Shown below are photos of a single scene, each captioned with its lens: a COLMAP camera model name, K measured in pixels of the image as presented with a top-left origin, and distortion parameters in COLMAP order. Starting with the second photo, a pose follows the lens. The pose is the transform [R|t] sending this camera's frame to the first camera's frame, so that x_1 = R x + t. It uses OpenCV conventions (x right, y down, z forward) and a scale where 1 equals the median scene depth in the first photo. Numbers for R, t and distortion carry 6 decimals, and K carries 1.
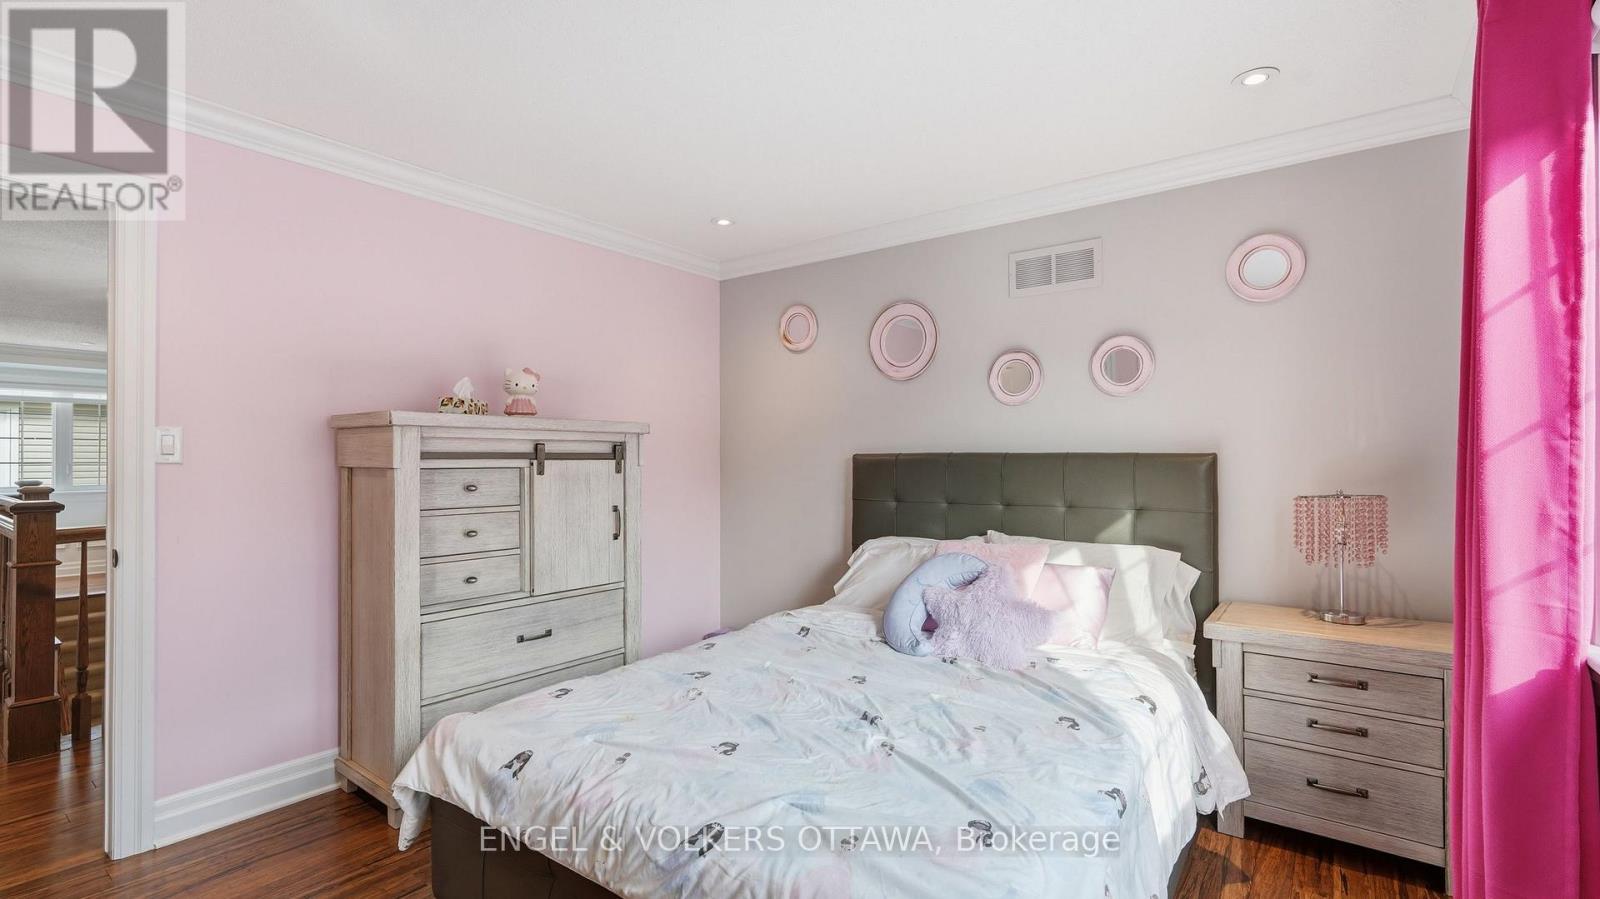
lens RADIAL K [[723.6, 0, 797.8], [0, 723.6, 449.6], [0, 0, 1]] dist [-0.002032, -0.000211]
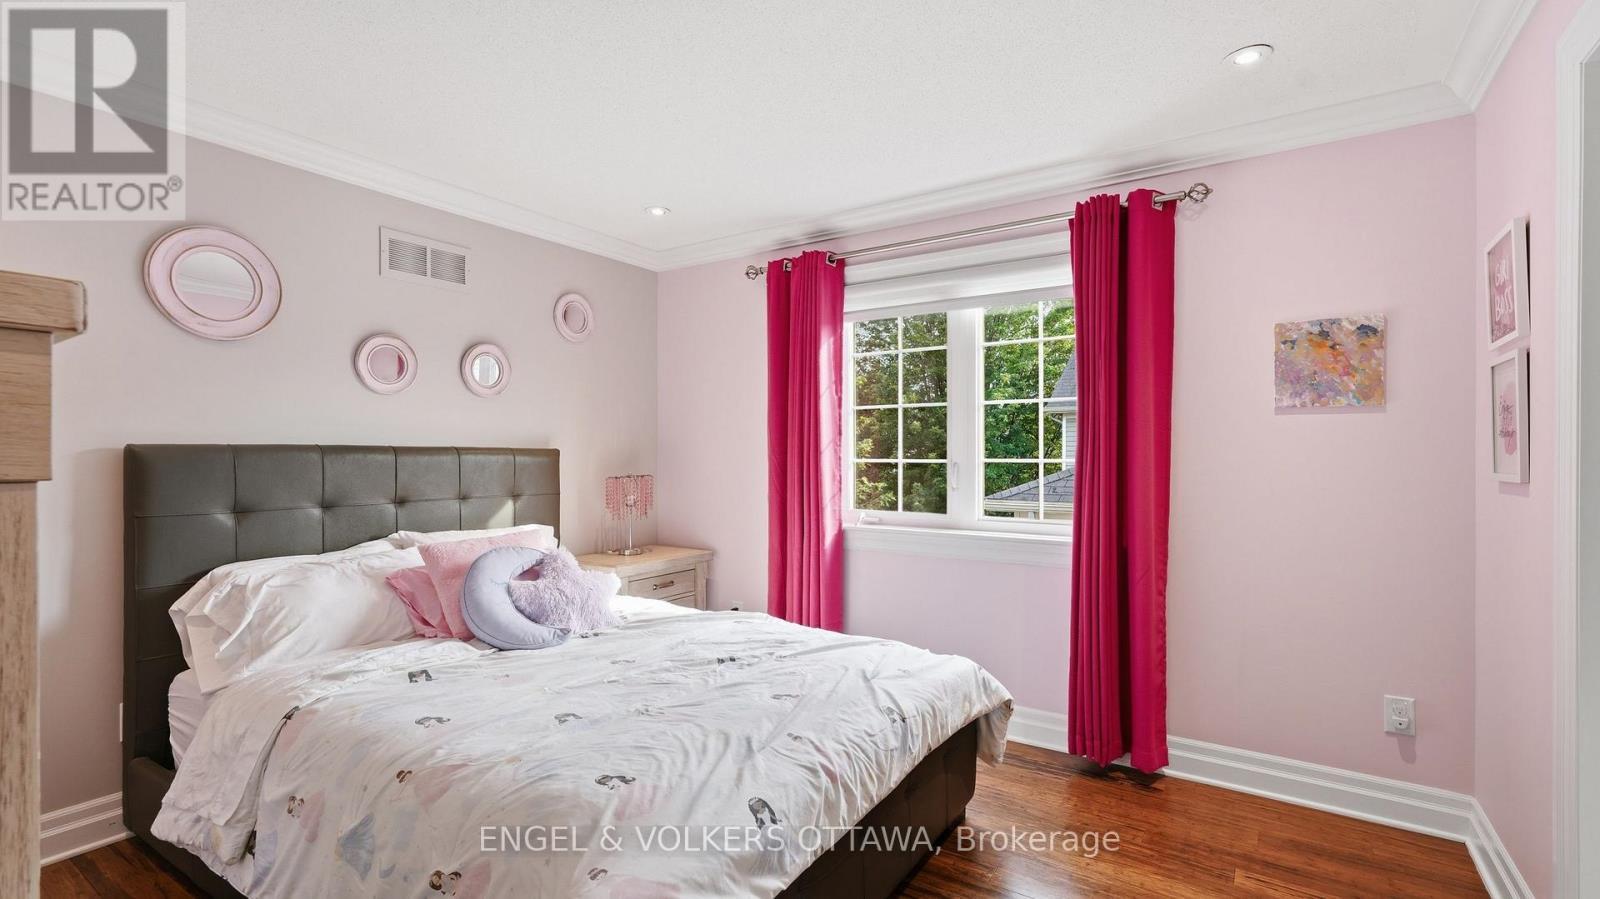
lens RADIAL K [[723.6, 0, 797.3], [0, 723.6, 455.1], [0, 0, 1]] dist [-0.002032, -0.000211]
pose [[-0.066015, 0.000392, 0.997819, -0.921144], [-0.012642, 0.999919, -0.001229, 0.013859], [-0.997739, -0.012696, -0.066005, 0.766337]]
